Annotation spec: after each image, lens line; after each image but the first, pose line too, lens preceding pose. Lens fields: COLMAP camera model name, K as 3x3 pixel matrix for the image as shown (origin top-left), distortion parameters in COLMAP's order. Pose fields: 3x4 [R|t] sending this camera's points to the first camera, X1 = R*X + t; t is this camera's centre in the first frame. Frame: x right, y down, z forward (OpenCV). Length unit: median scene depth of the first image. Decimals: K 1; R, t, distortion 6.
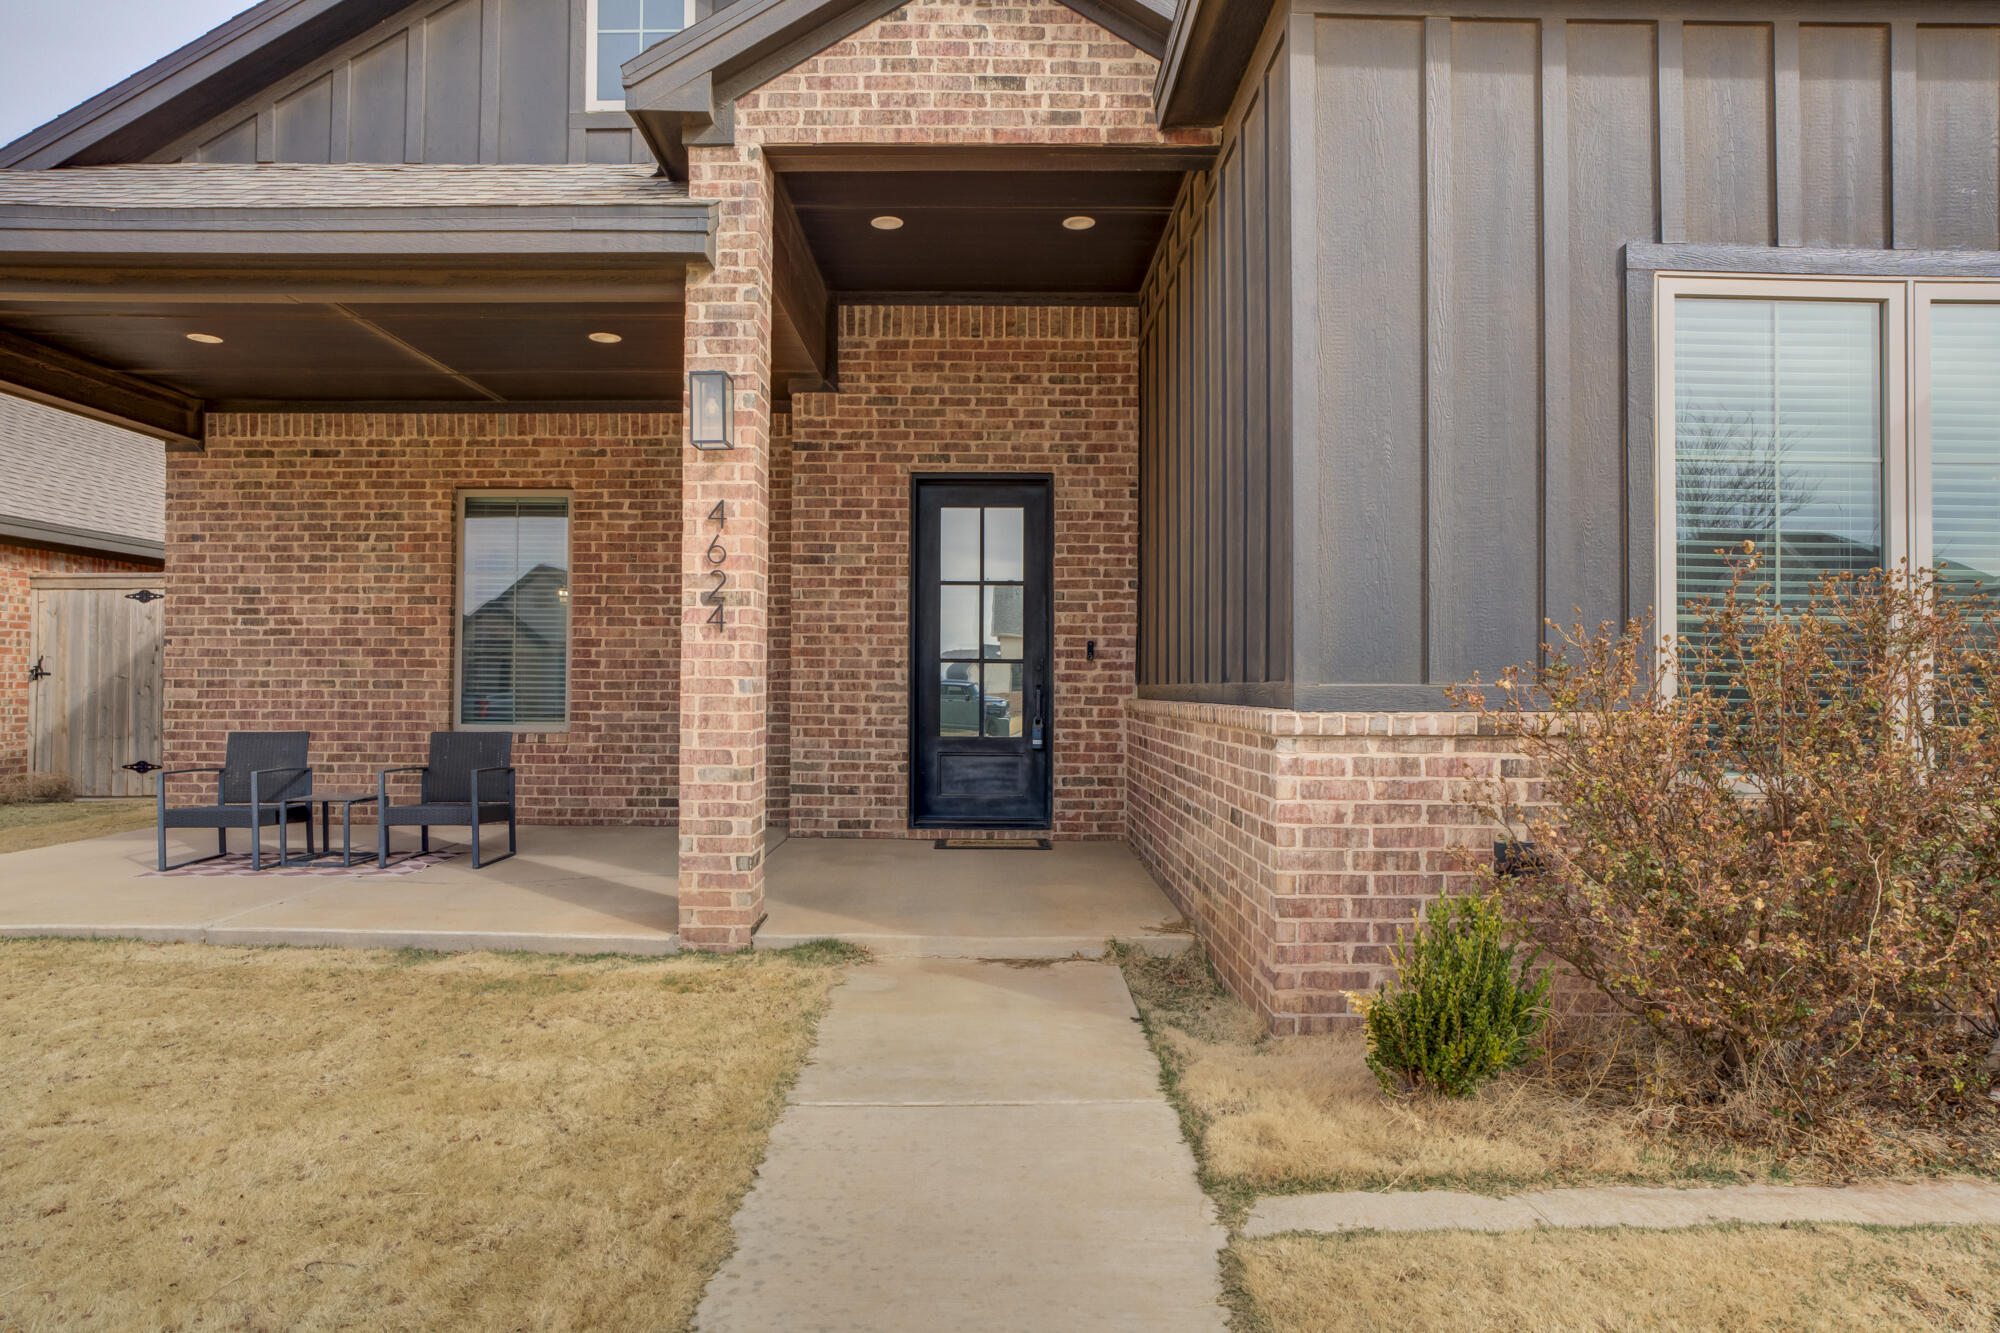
lens RADIAL K [[1181.5, 0, 1001.0], [0, 1181.5, 665.6], [0, 0, 1]] dist [-0.024559, 0.008154]
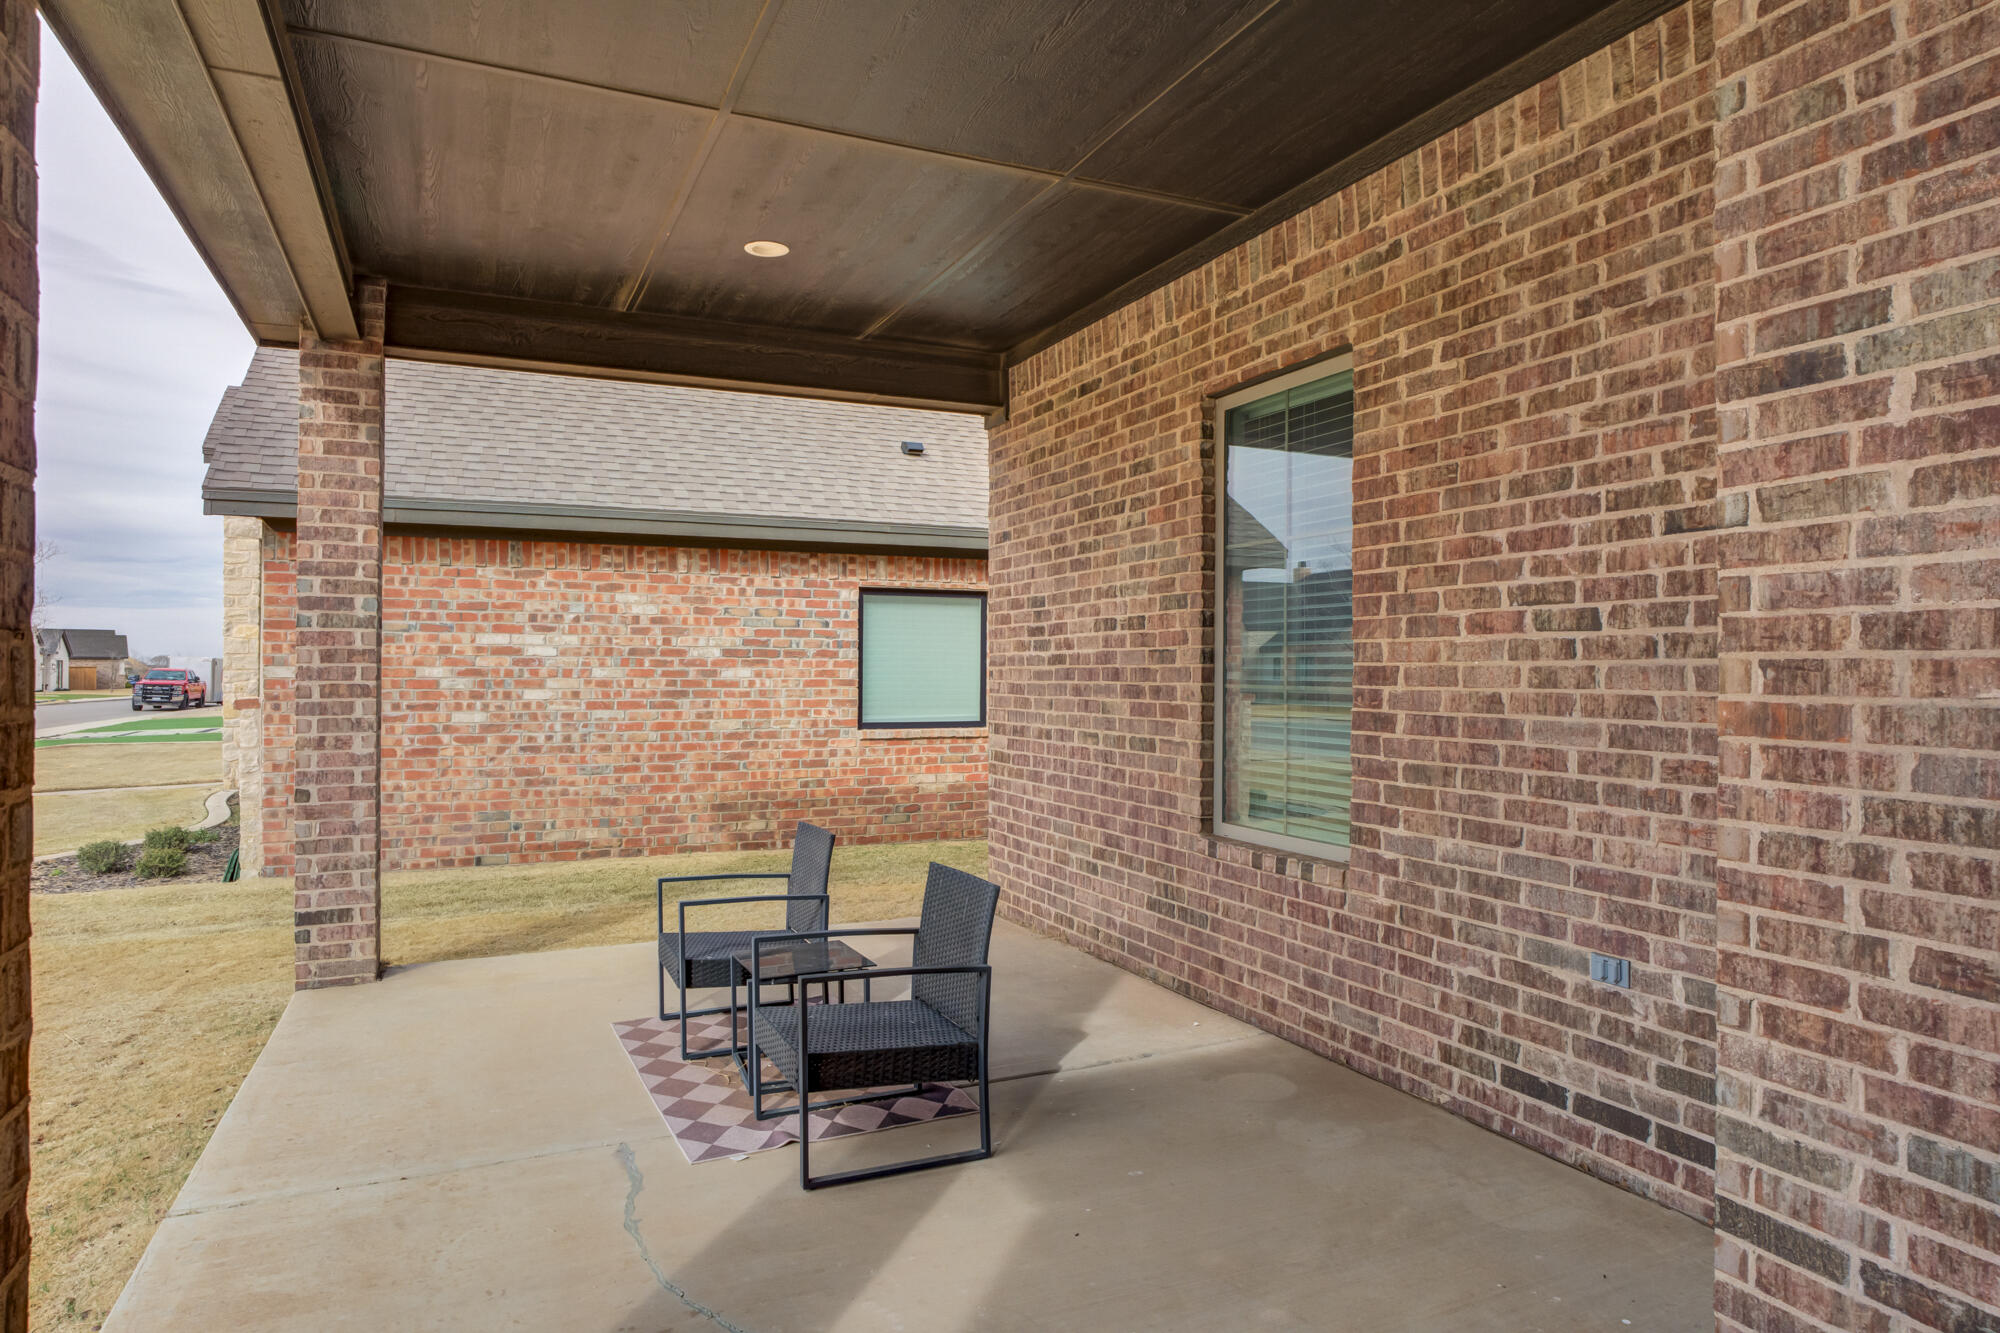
lens RADIAL K [[1181.5, 0, 1004.0], [0, 1181.5, 662.0], [0, 0, 1]] dist [-0.024559, 0.008154]
pose [[0.420176, -0.010784, -0.907379, 0.001914], [0.012176, 0.999906, -0.006245, -0.023426], [0.907361, -0.008424, 0.420268, 0.678686]]
